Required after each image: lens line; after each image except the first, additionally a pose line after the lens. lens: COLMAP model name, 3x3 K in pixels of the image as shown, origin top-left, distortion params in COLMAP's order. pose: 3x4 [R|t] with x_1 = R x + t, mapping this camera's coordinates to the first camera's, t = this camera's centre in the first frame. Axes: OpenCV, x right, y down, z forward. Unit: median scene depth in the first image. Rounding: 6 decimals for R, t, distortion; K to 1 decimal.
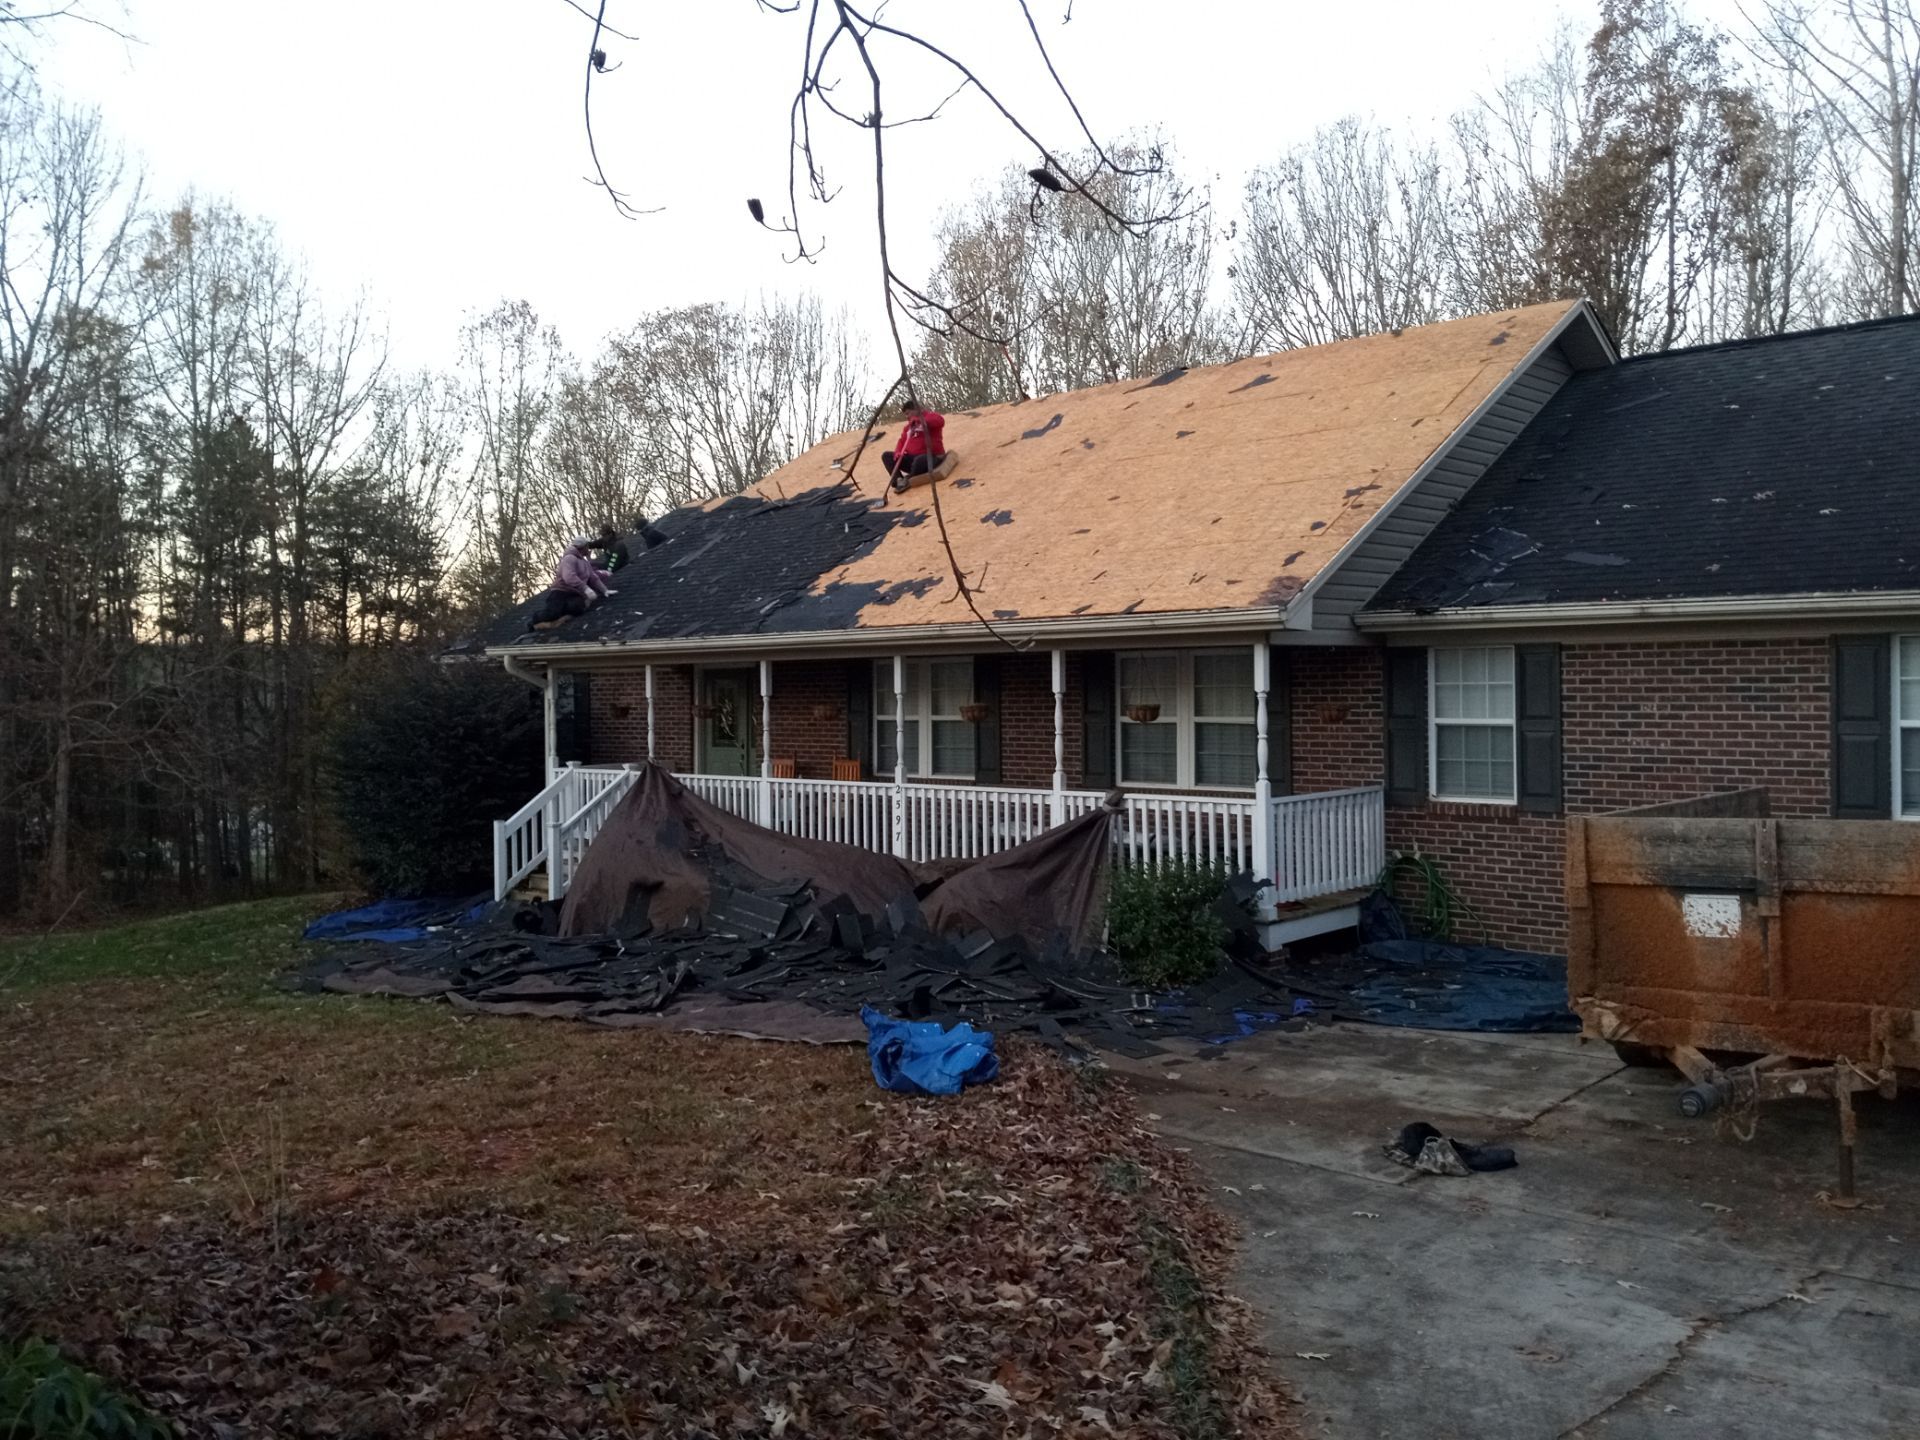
lens RADIAL K [[1576.5, 0, 949.8], [0, 1576.5, 699.5], [0, 0, 1]] dist [0.108352, -0.214273]
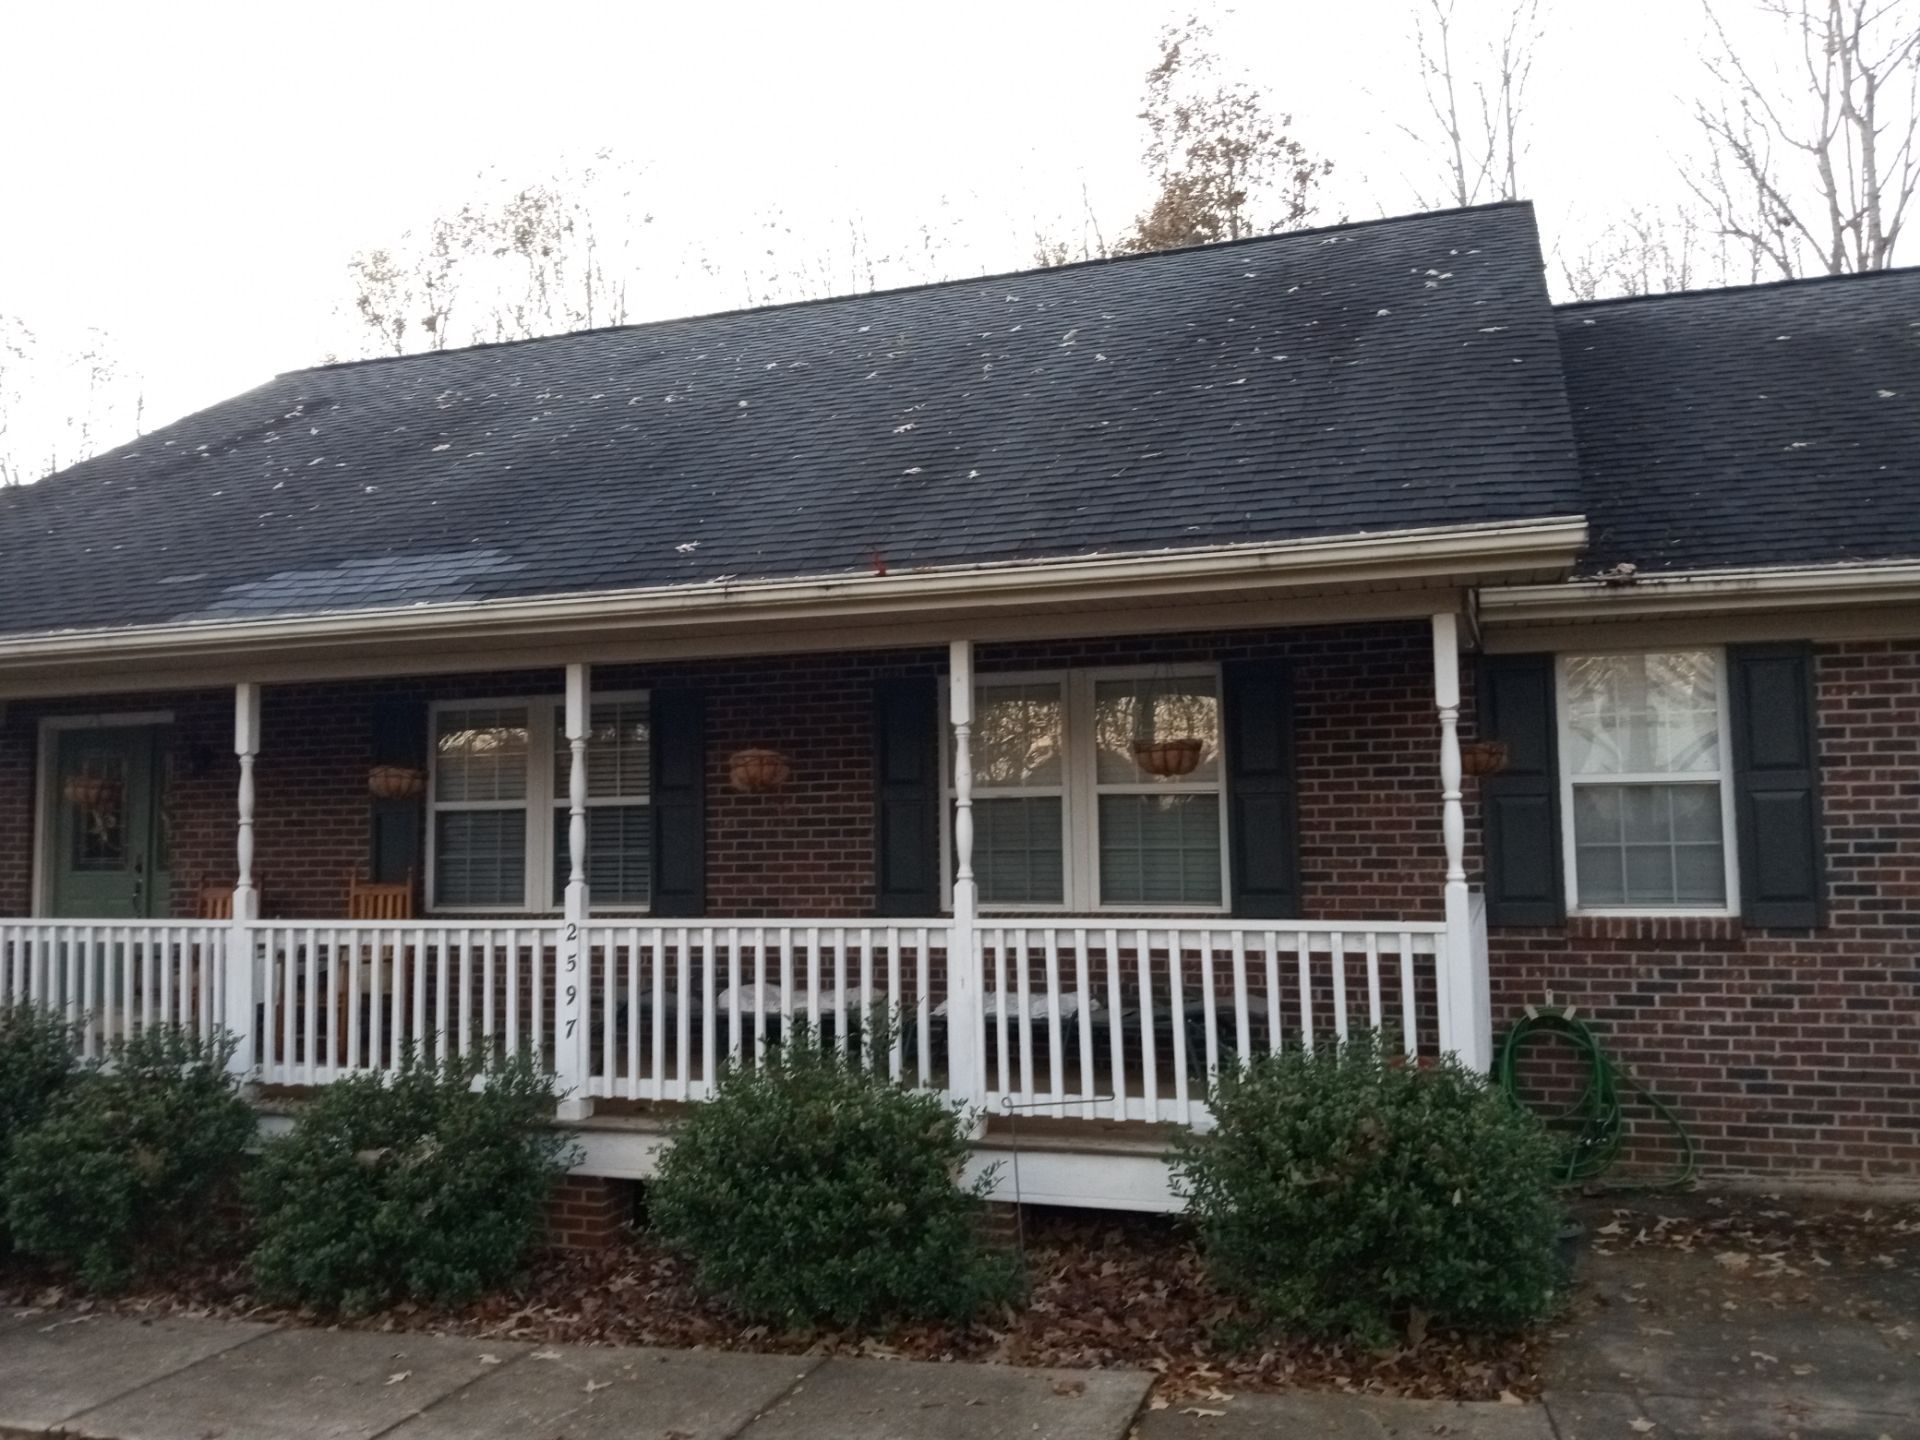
lens RADIAL K [[1584.8, 0, 972.4], [0, 1584.8, 687.5], [0, 0, 1]] dist [0.071949, -0.158197]
pose [[0.914496, 0.023134, 0.403933, -0.142066], [0.012071, 0.996360, -0.084392, 0.027981], [-0.404415, 0.082052, 0.910887, 0.566667]]
